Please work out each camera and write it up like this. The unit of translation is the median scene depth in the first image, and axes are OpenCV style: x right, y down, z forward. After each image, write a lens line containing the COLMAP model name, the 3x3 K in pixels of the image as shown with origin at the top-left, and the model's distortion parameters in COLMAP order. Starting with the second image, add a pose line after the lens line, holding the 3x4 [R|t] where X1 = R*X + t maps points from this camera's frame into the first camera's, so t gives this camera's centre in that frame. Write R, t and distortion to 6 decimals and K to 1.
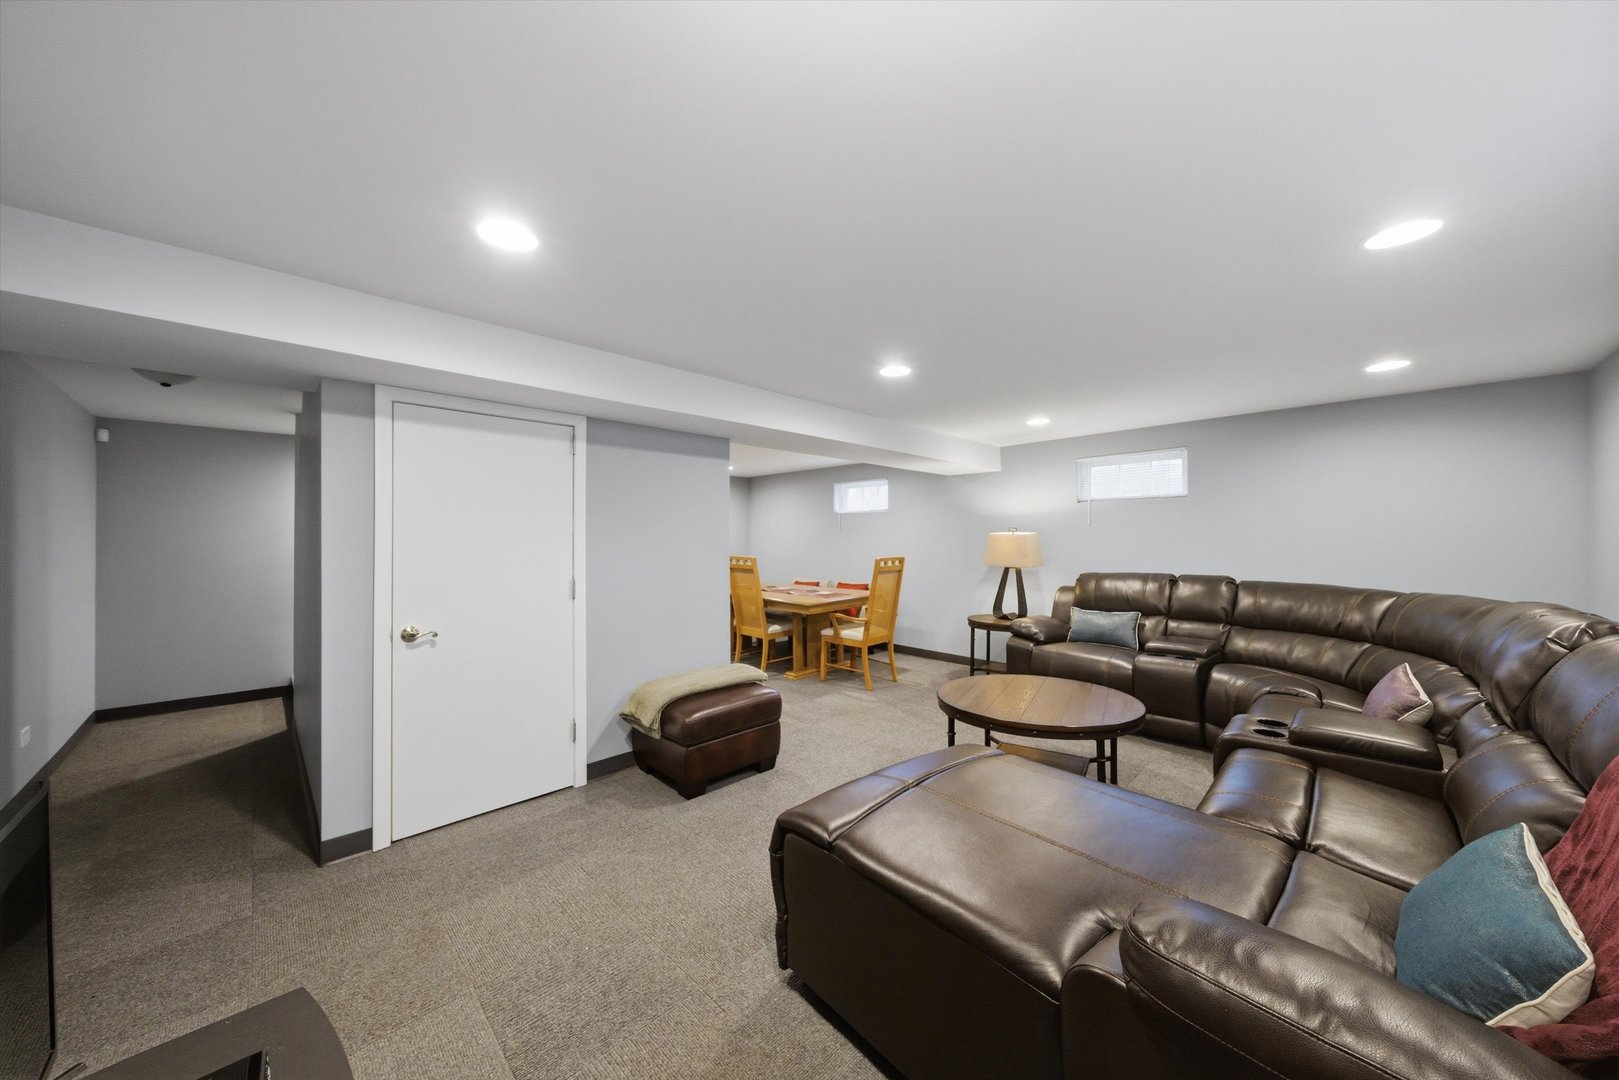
lens RADIAL K [[554.5, 0, 804.6], [0, 554.5, 532.8], [0, 0, 1]] dist [-0.017584, 0.006301]
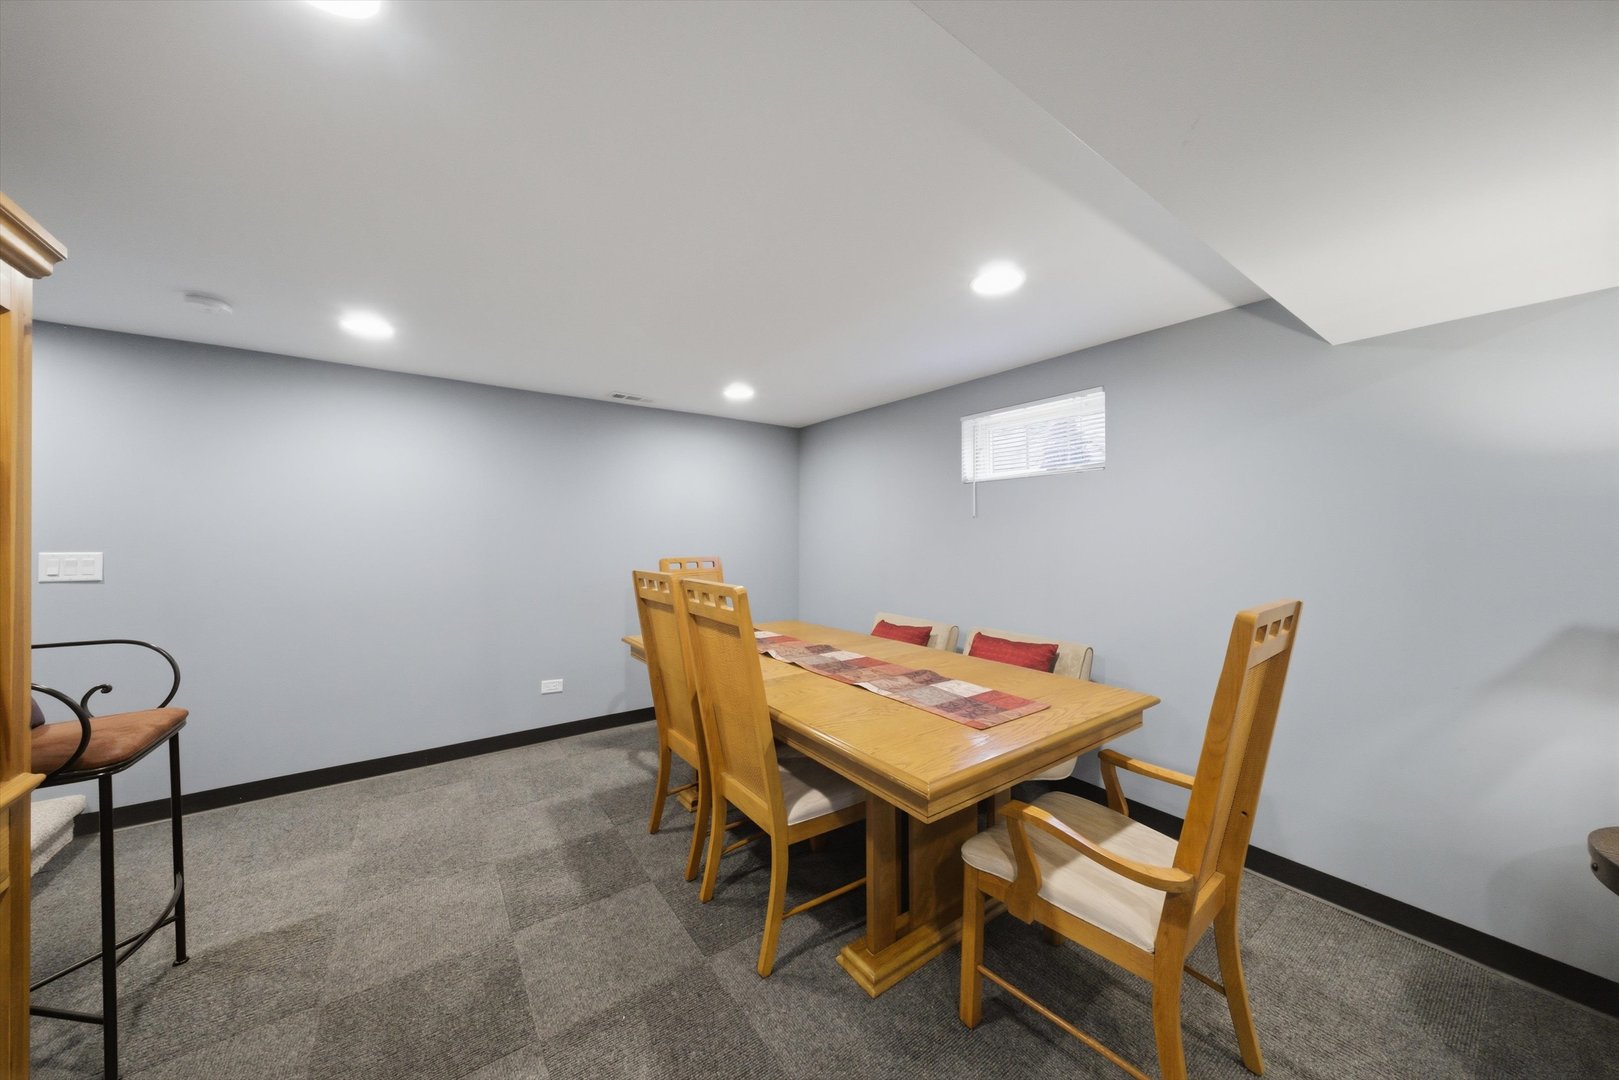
lens RADIAL K [[554.5, 0, 804.6], [0, 554.5, 532.8], [0, 0, 1]] dist [-0.017584, 0.006301]
pose [[0.987064, -0.004361, -0.160265, -0.003831], [0.003237, 0.999968, -0.007268, 0.013504], [0.160292, 0.006655, 0.987047, 0.672992]]
